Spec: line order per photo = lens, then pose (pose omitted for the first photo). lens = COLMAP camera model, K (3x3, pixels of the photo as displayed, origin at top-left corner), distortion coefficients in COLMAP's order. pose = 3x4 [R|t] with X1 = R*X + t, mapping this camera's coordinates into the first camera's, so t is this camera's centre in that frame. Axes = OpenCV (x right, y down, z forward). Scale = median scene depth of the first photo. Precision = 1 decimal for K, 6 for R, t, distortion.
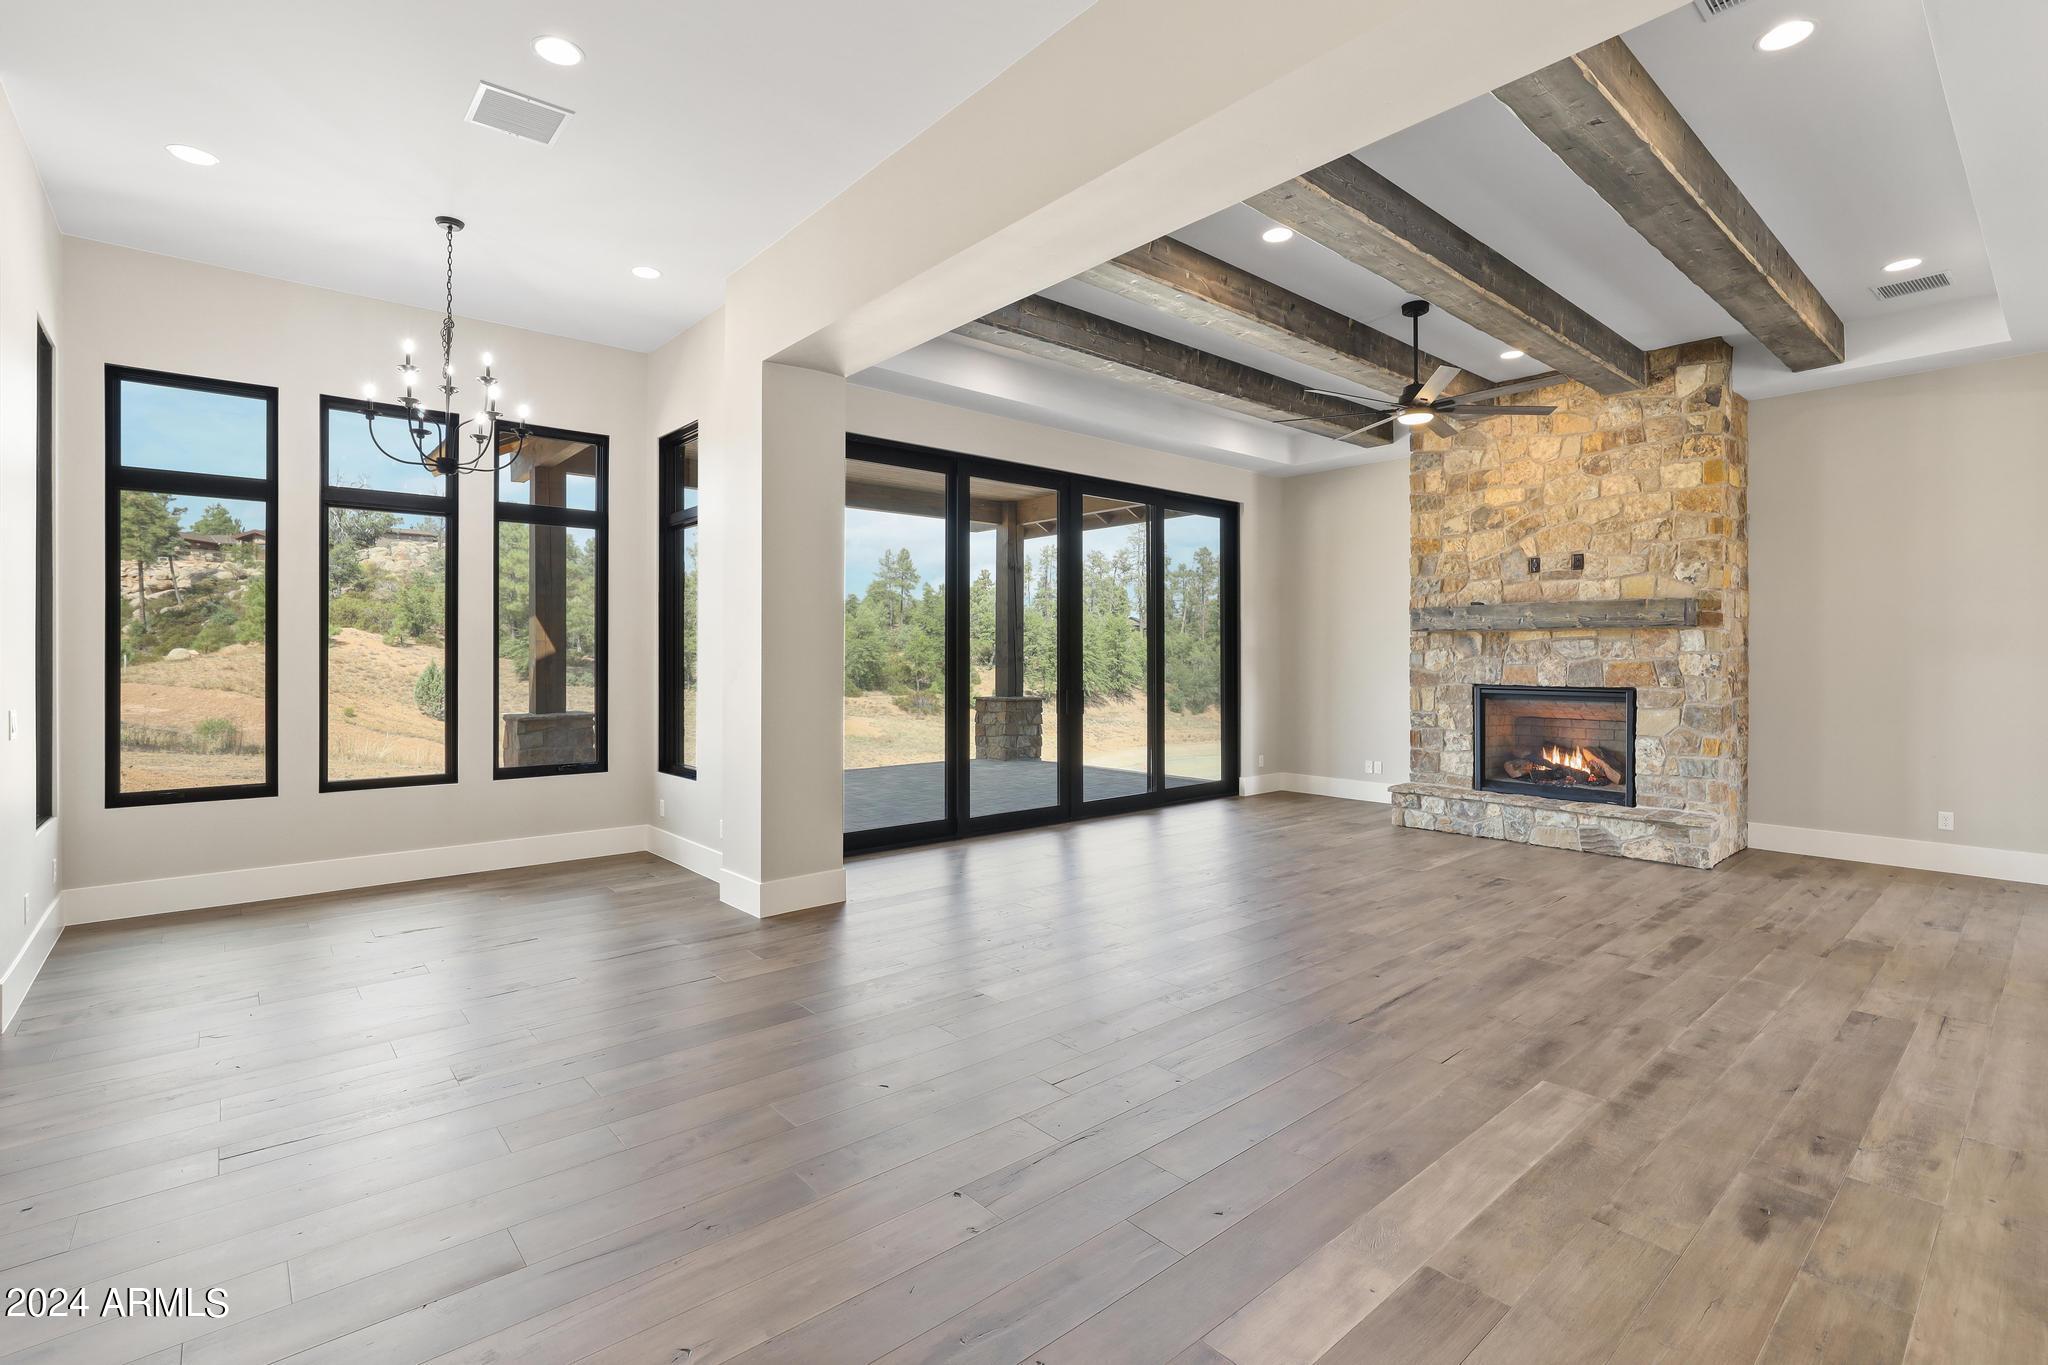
lens RADIAL K [[941.9, 0, 1027.3], [0, 941.9, 684.9], [0, 0, 1]] dist [-0.024323, -0.000078]
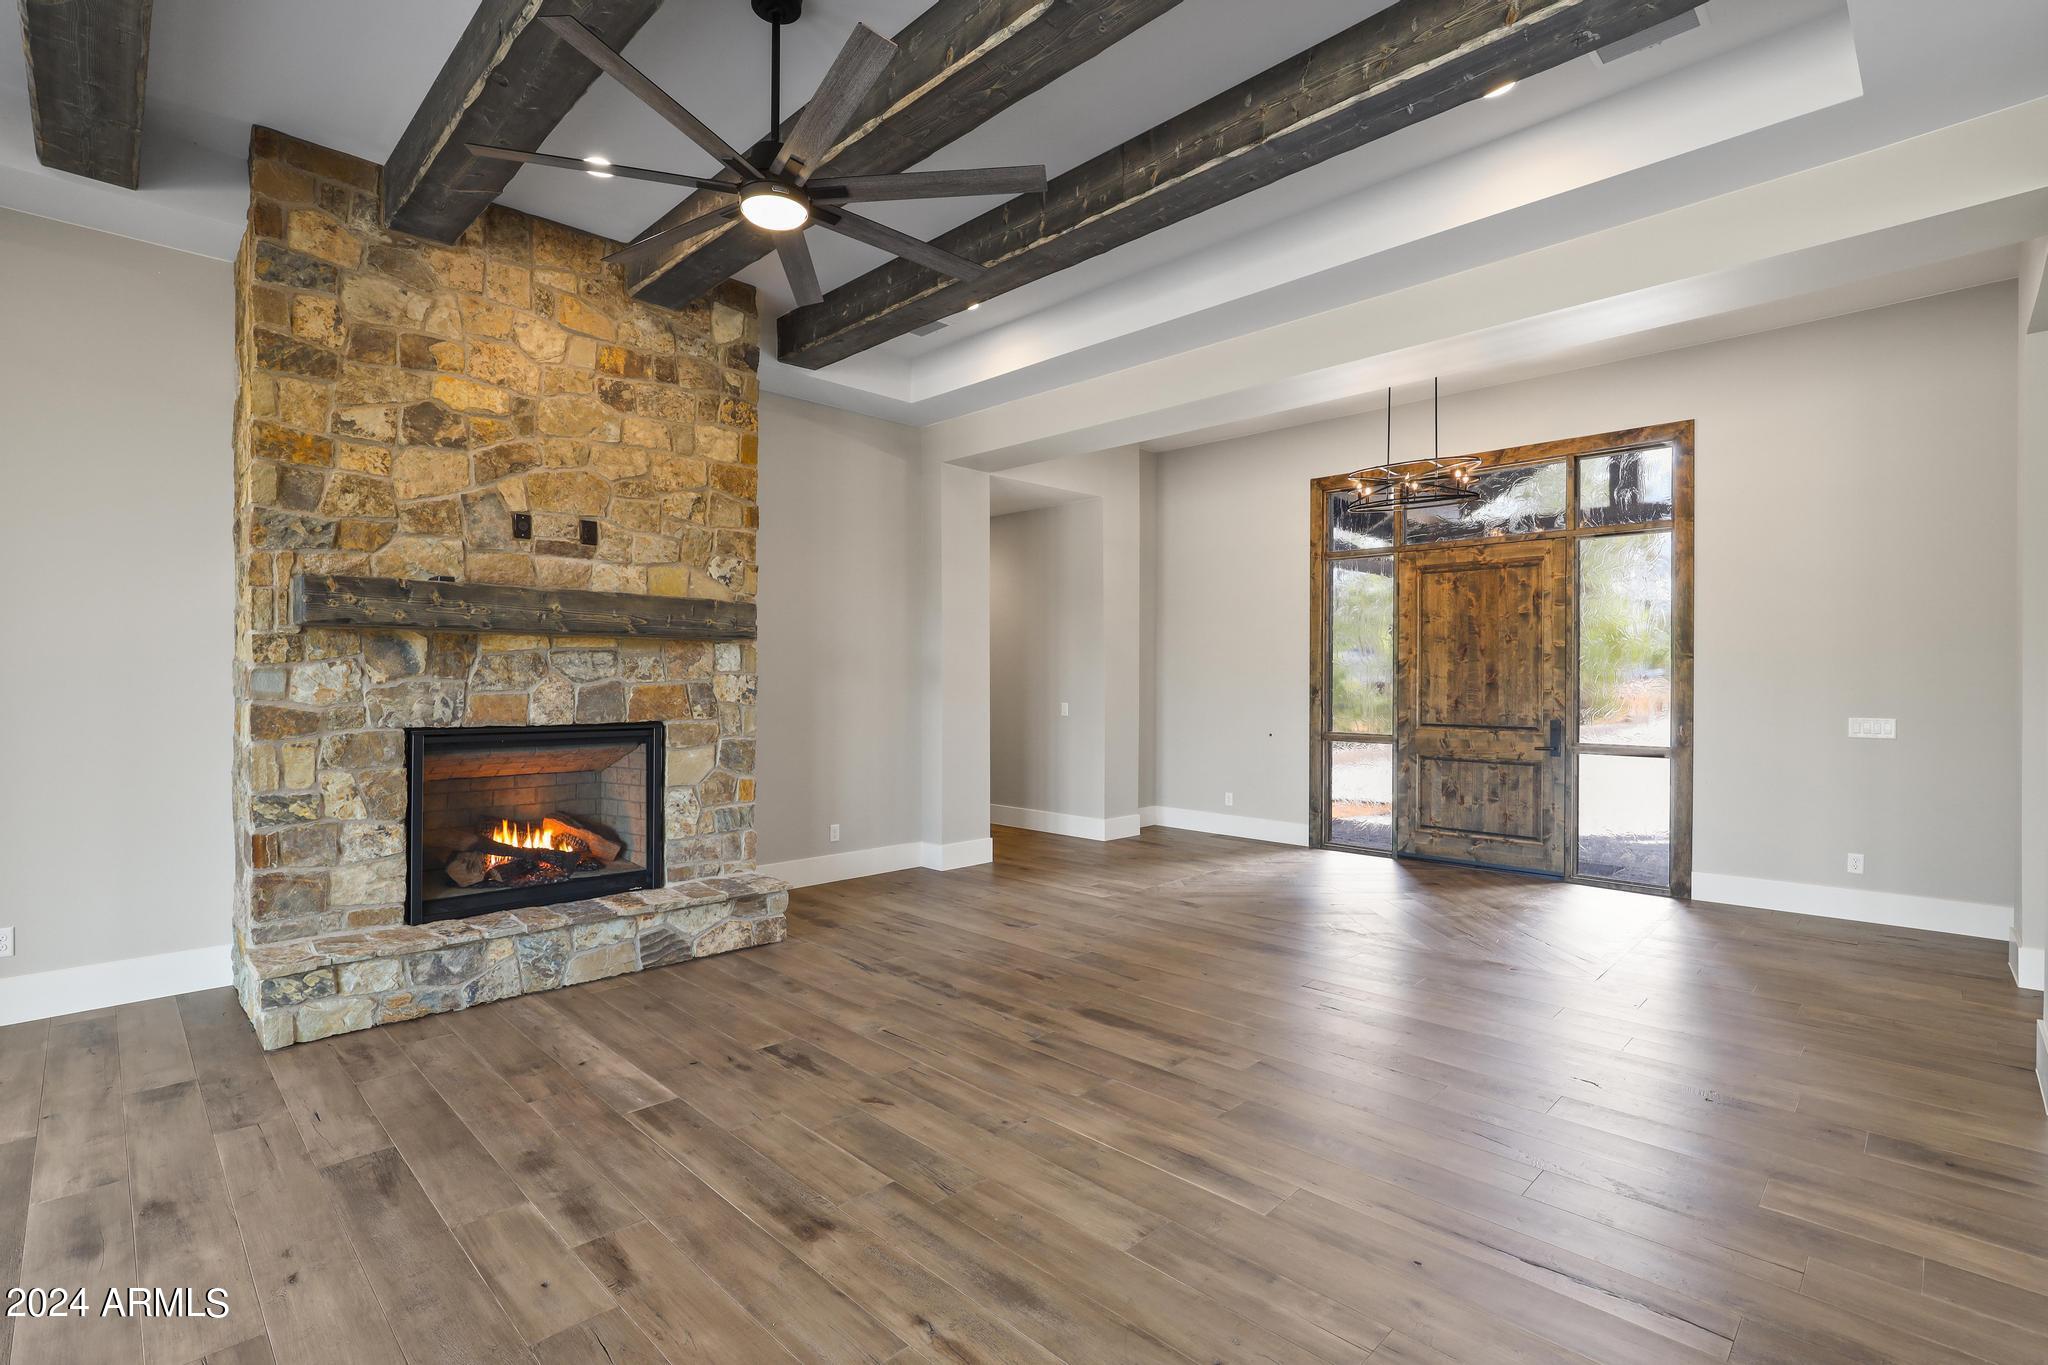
lens RADIAL K [[941.9, 0, 1027.3], [0, 941.9, 684.9], [0, 0, 1]] dist [-0.024323, -0.000078]
pose [[-0.078944, -0.006436, 0.996858, -0.088066], [0.025820, 0.999630, 0.008499, -0.022905], [-0.996545, 0.026410, -0.078749, 0.747610]]
